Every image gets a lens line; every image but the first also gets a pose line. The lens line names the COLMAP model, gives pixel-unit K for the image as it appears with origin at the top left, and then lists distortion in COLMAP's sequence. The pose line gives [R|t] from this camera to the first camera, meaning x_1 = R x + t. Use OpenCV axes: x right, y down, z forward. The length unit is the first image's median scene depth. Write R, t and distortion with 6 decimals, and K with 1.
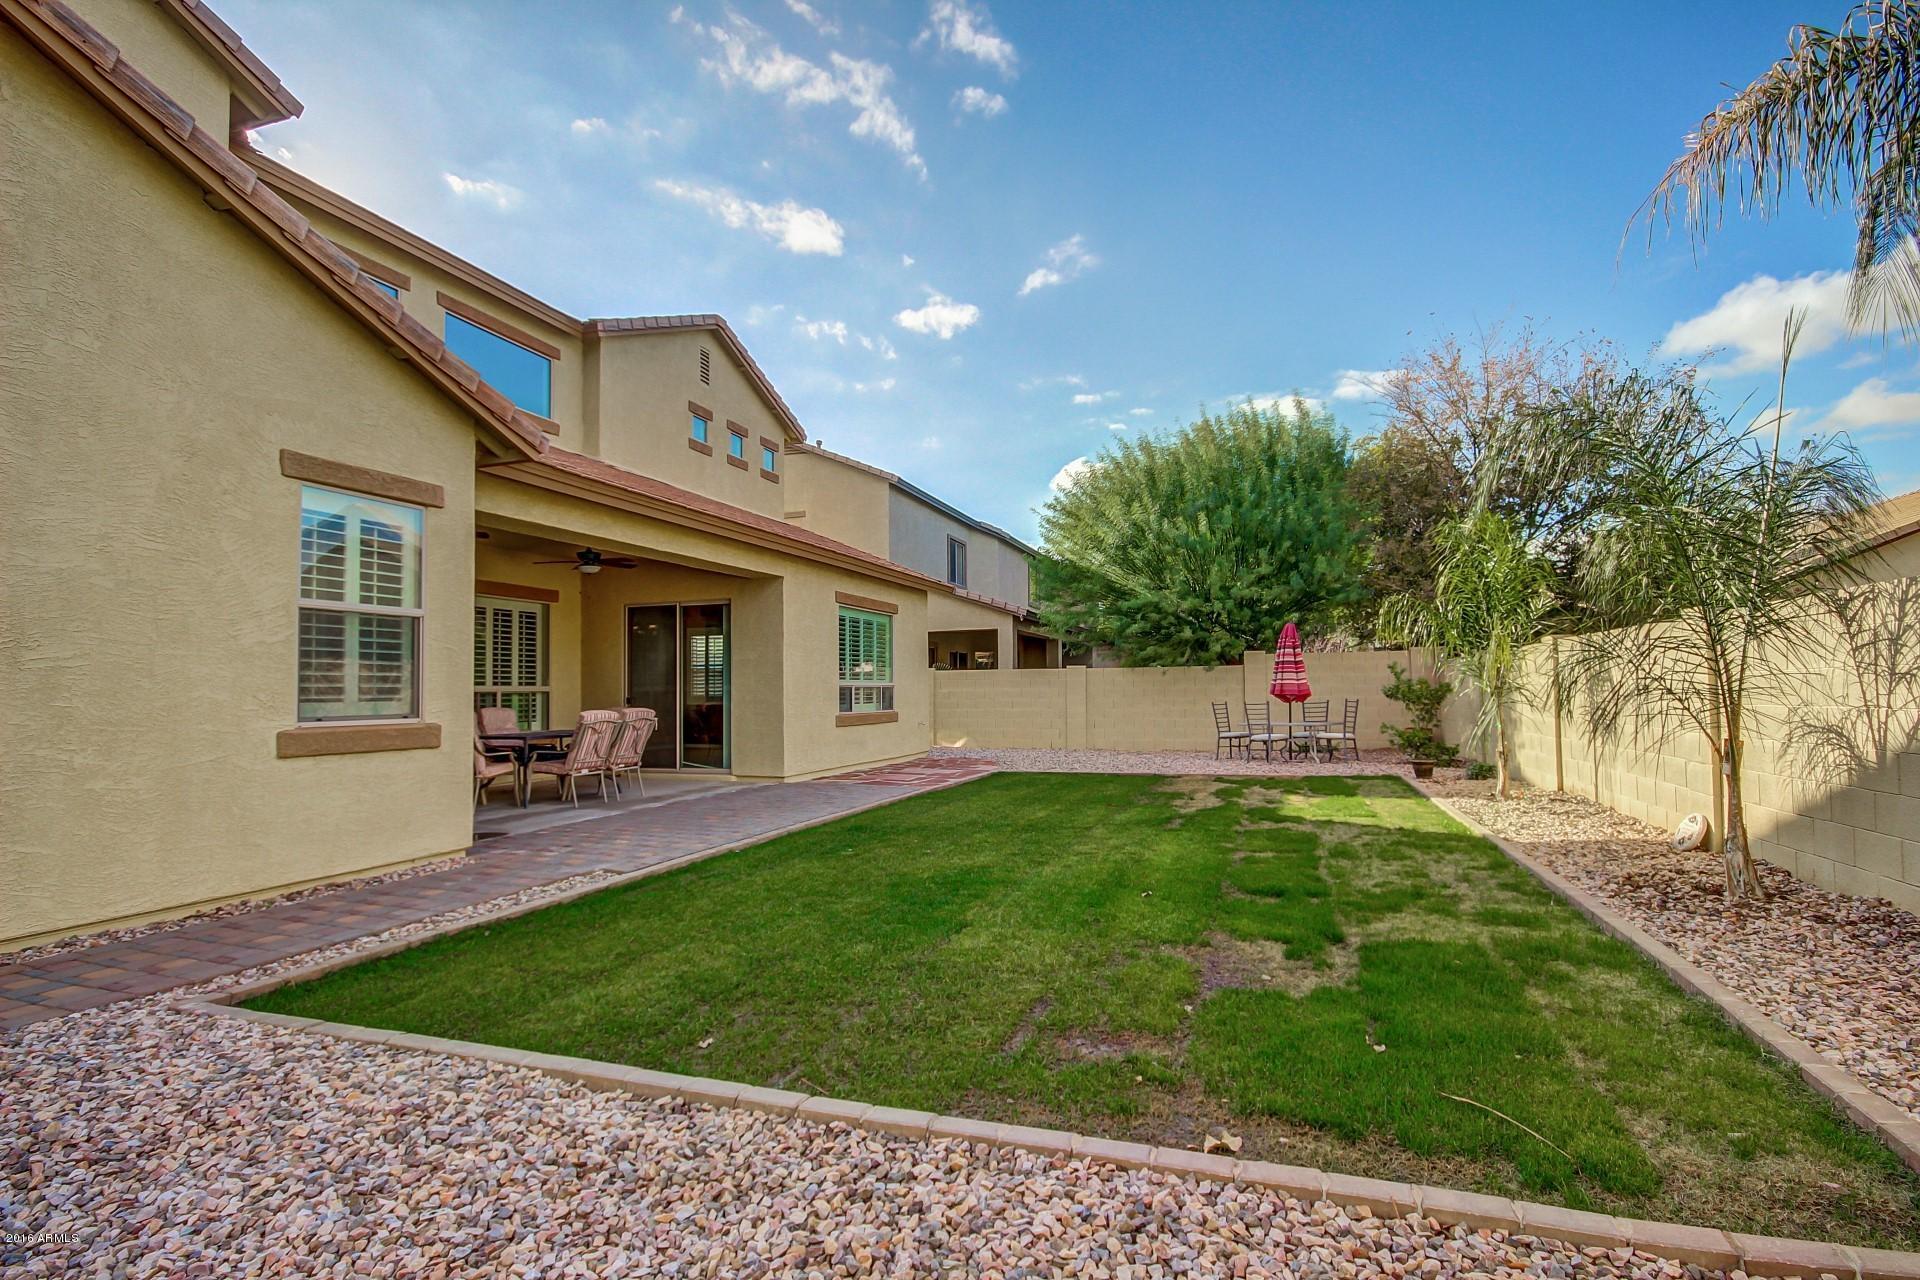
lens RADIAL K [[889.9, 0, 957.2], [0, 889.9, 651.5], [0, 0, 1]] dist [-0.001374, -0.000150]
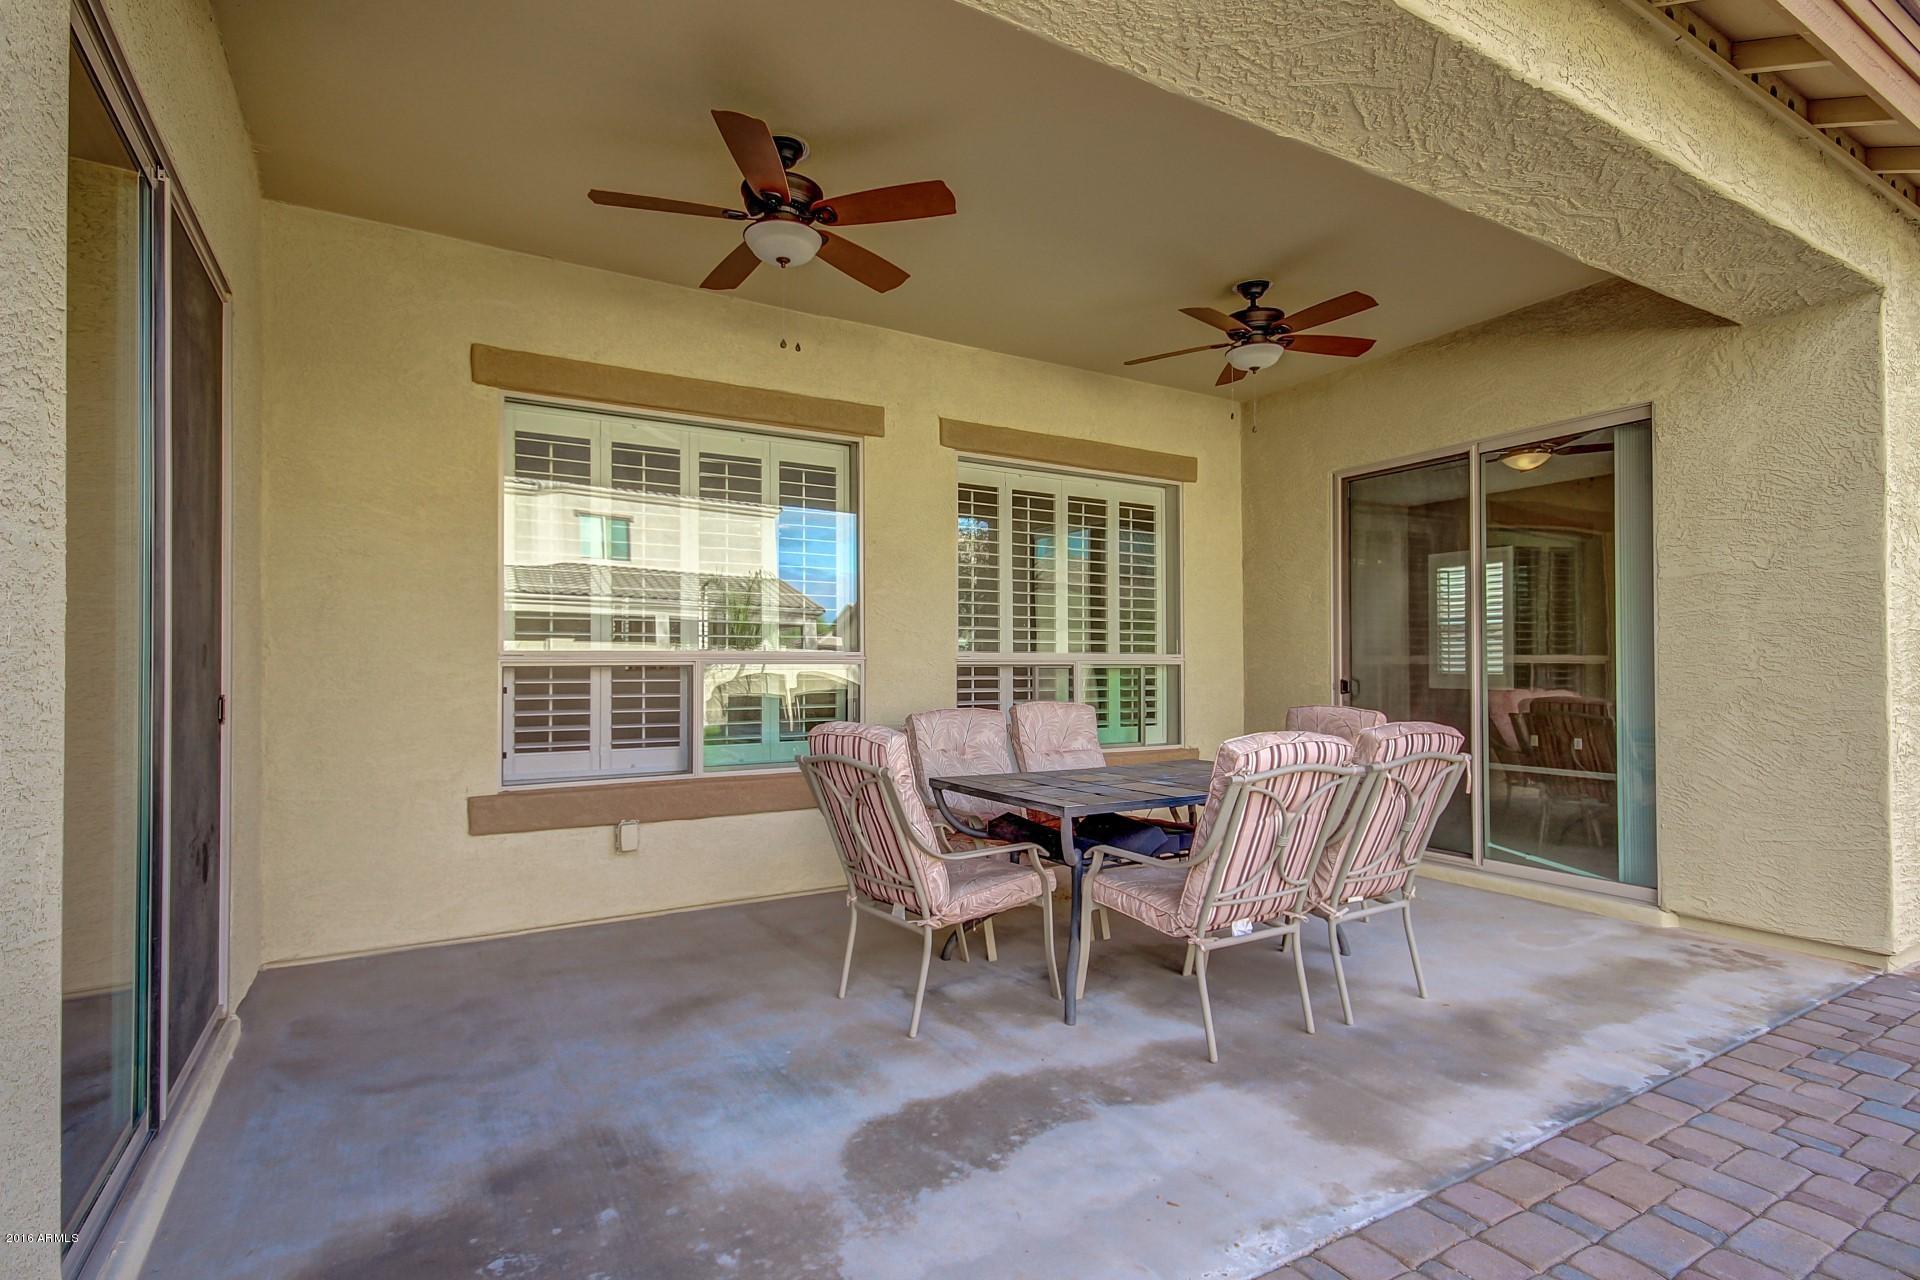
lens RADIAL K [[889.9, 0, 968.8], [0, 889.9, 646.5], [0, 0, 1]] dist [-0.001374, -0.000150]
pose [[0.751575, -0.004537, -0.659632, -0.228179], [0.023789, 0.999512, 0.020230, 0.022802], [0.659218, -0.030897, 0.751317, 0.565722]]
